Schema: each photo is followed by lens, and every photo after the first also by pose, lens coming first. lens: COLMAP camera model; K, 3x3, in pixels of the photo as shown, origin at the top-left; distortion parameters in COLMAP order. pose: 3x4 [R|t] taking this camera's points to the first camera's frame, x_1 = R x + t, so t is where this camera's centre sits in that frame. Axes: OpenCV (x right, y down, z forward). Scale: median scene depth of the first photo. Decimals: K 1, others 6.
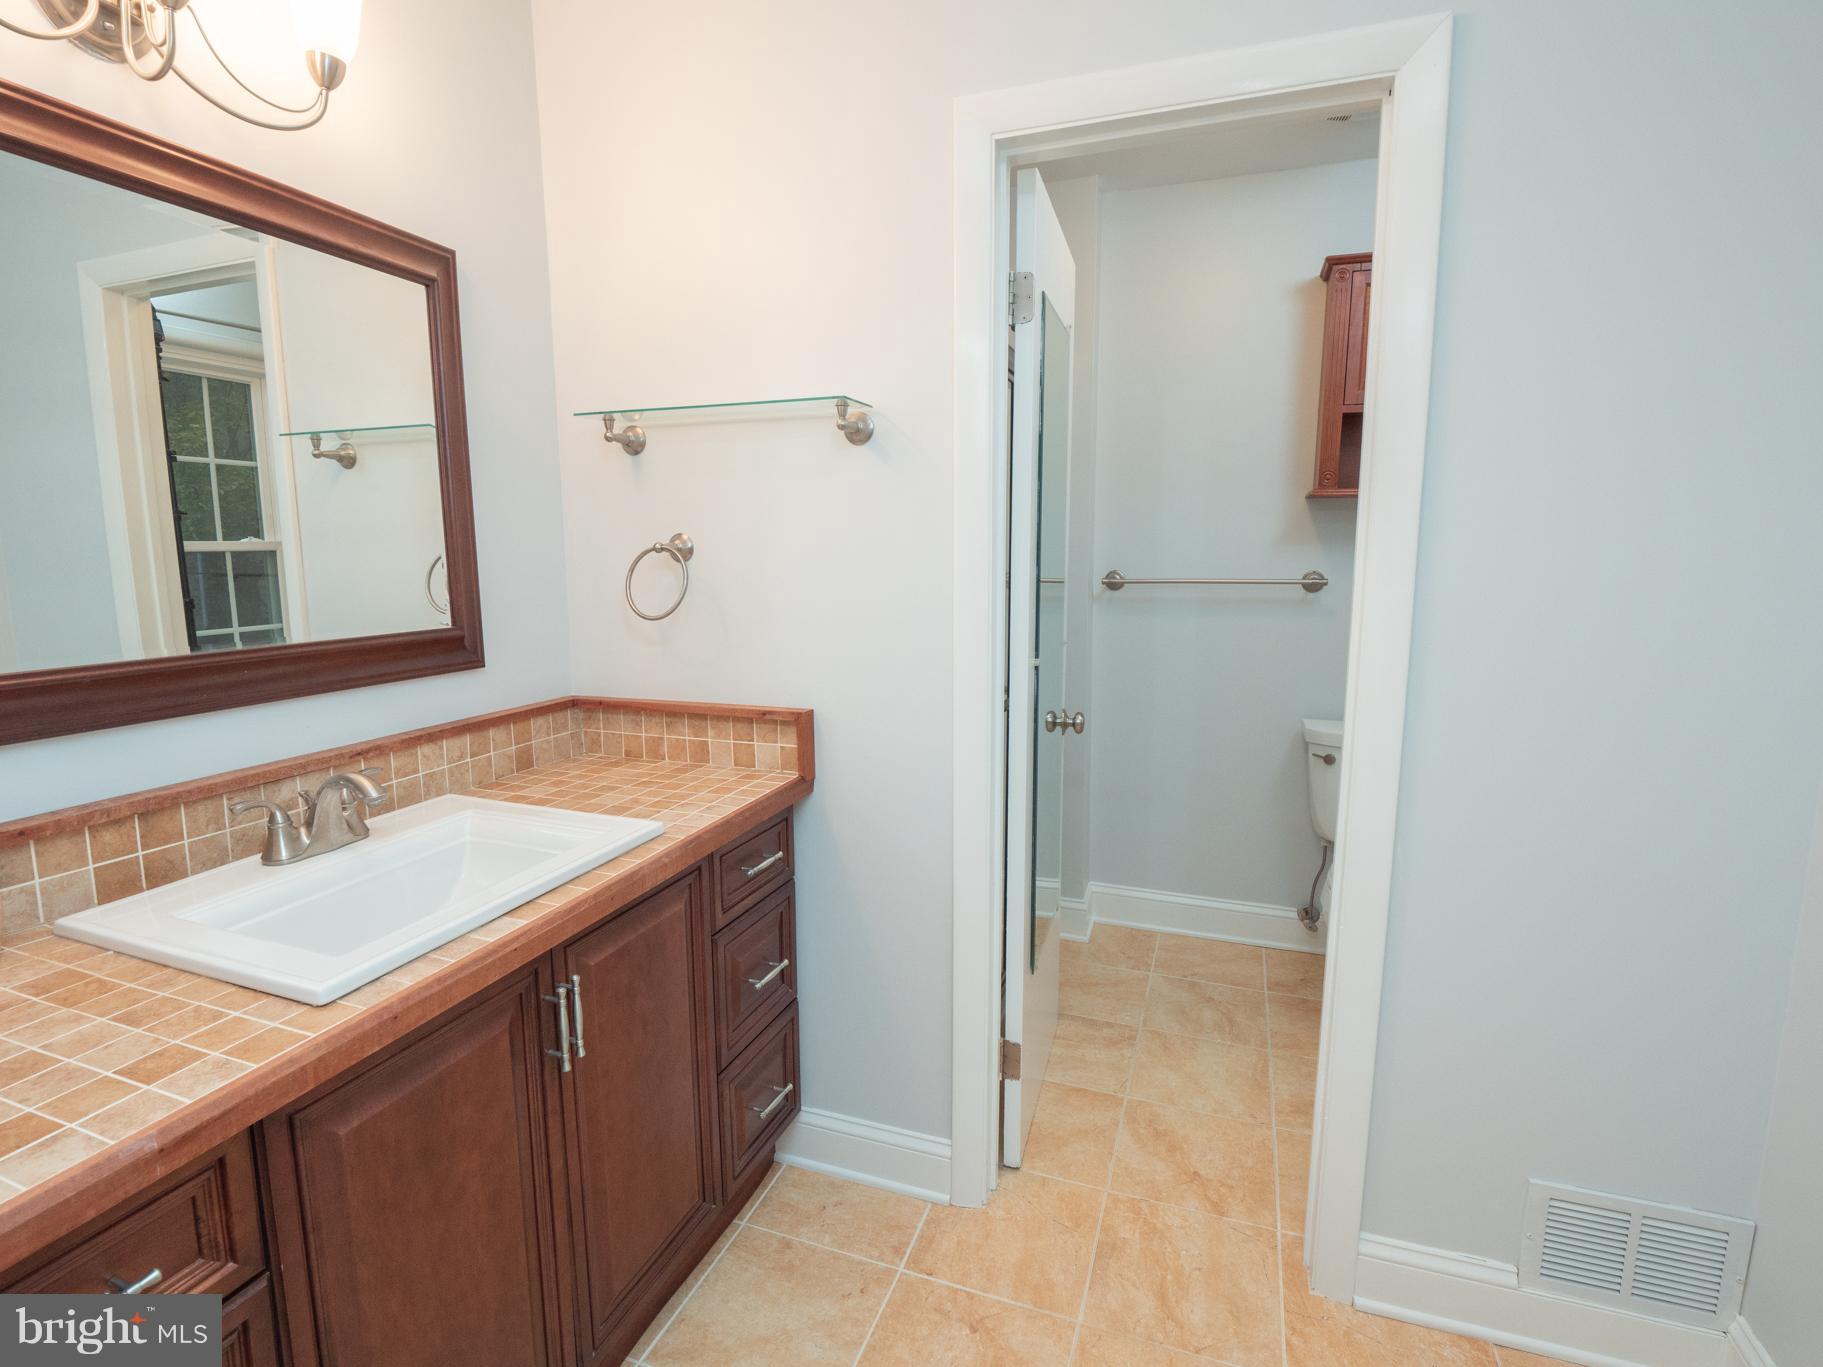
lens RADIAL K [[889.5, 0, 911.5], [0, 889.5, 683.5], [0, 0, 1]] dist [-0.017069, 0.000048]
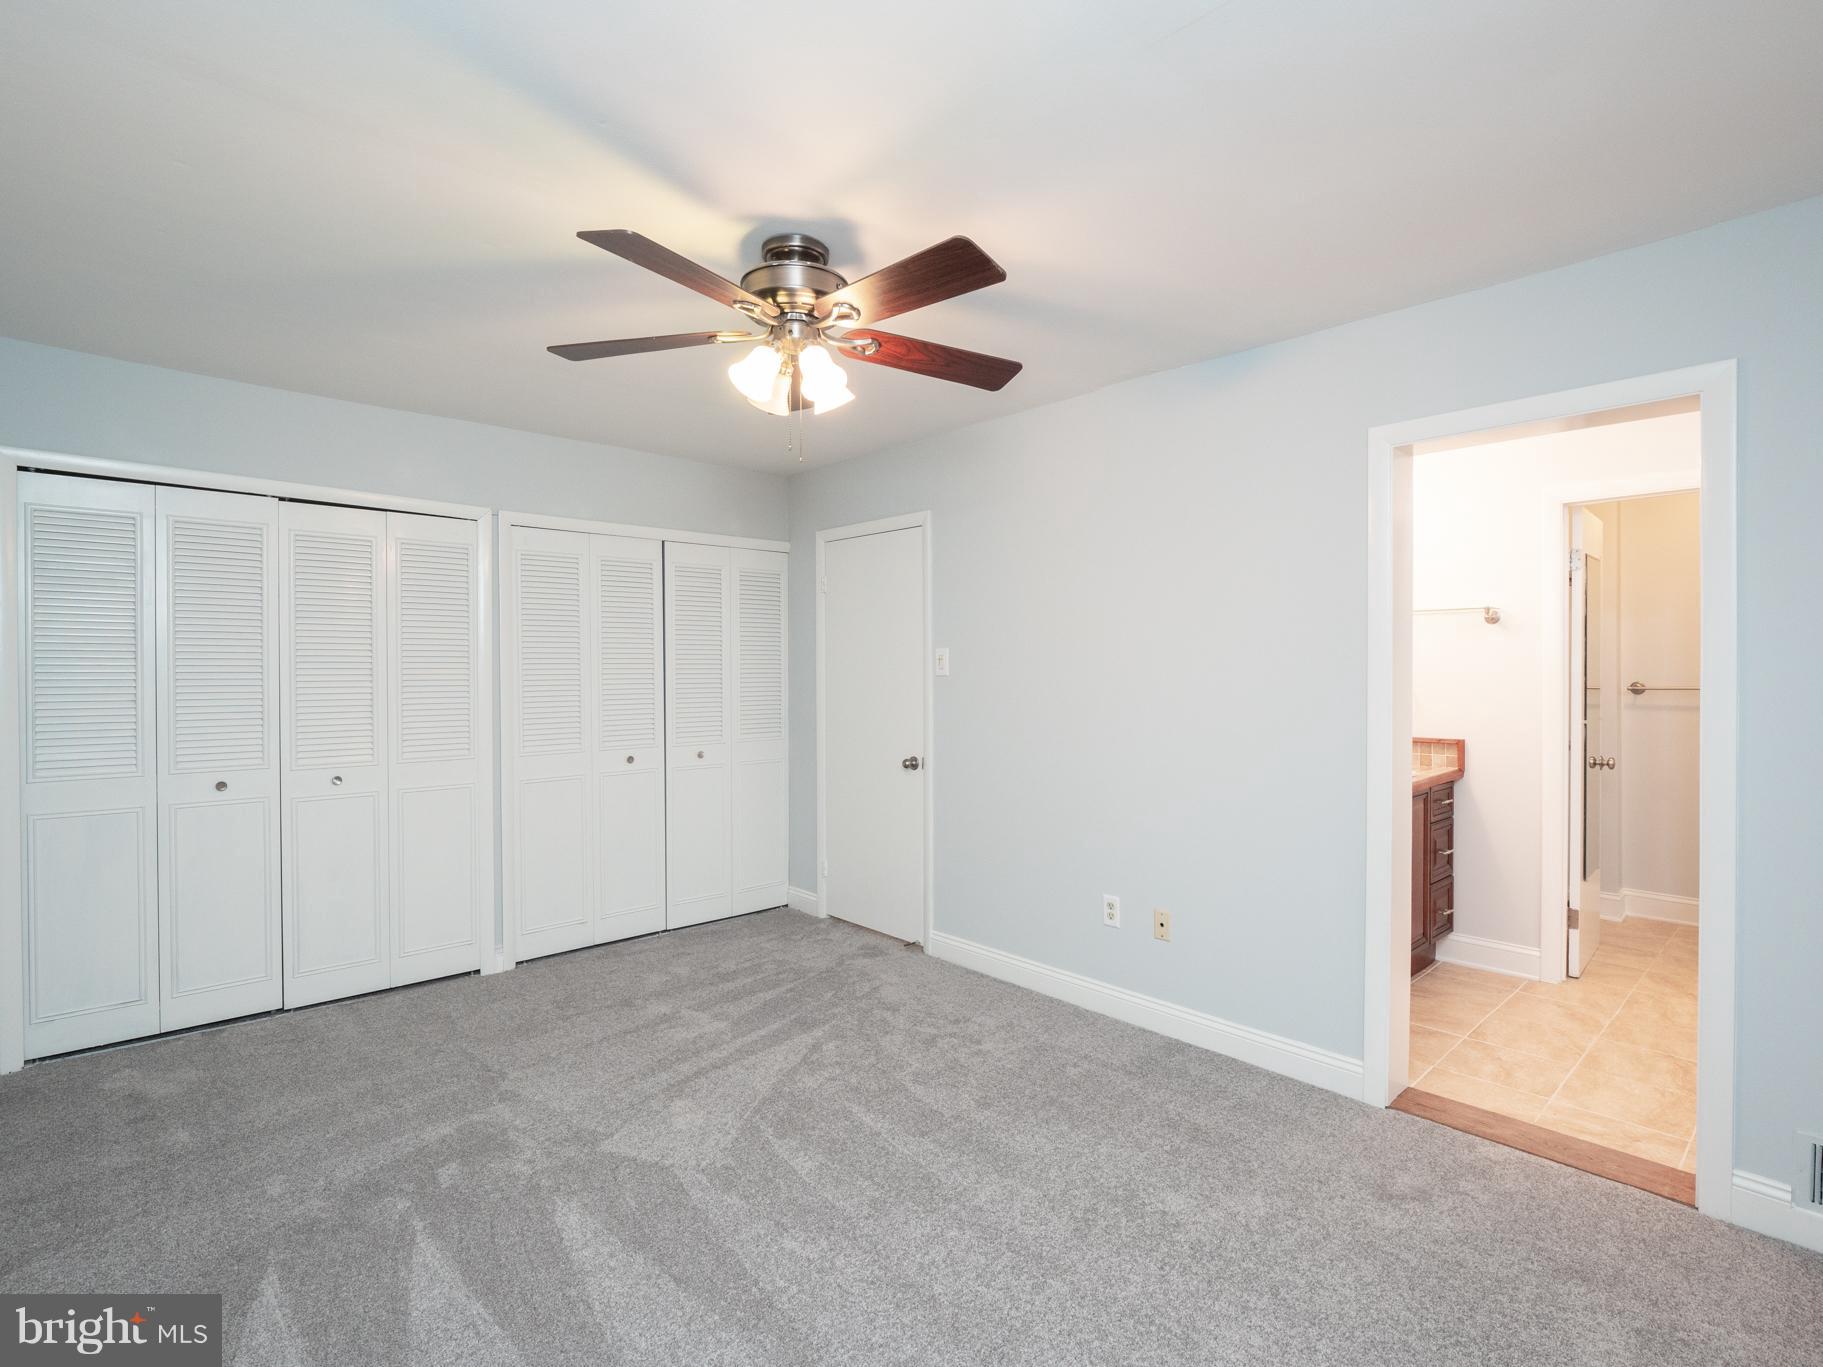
lens RADIAL K [[883.1, 0, 910.1], [0, 883.1, 679.2], [0, 0, 1]] dist [-0.000687, -0.015800]
pose [[0.881899, 0.005180, -0.471411, -0.280221], [-0.069549, 0.990428, -0.119227, 0.226592], [0.466281, 0.137933, 0.873817, -1.520225]]
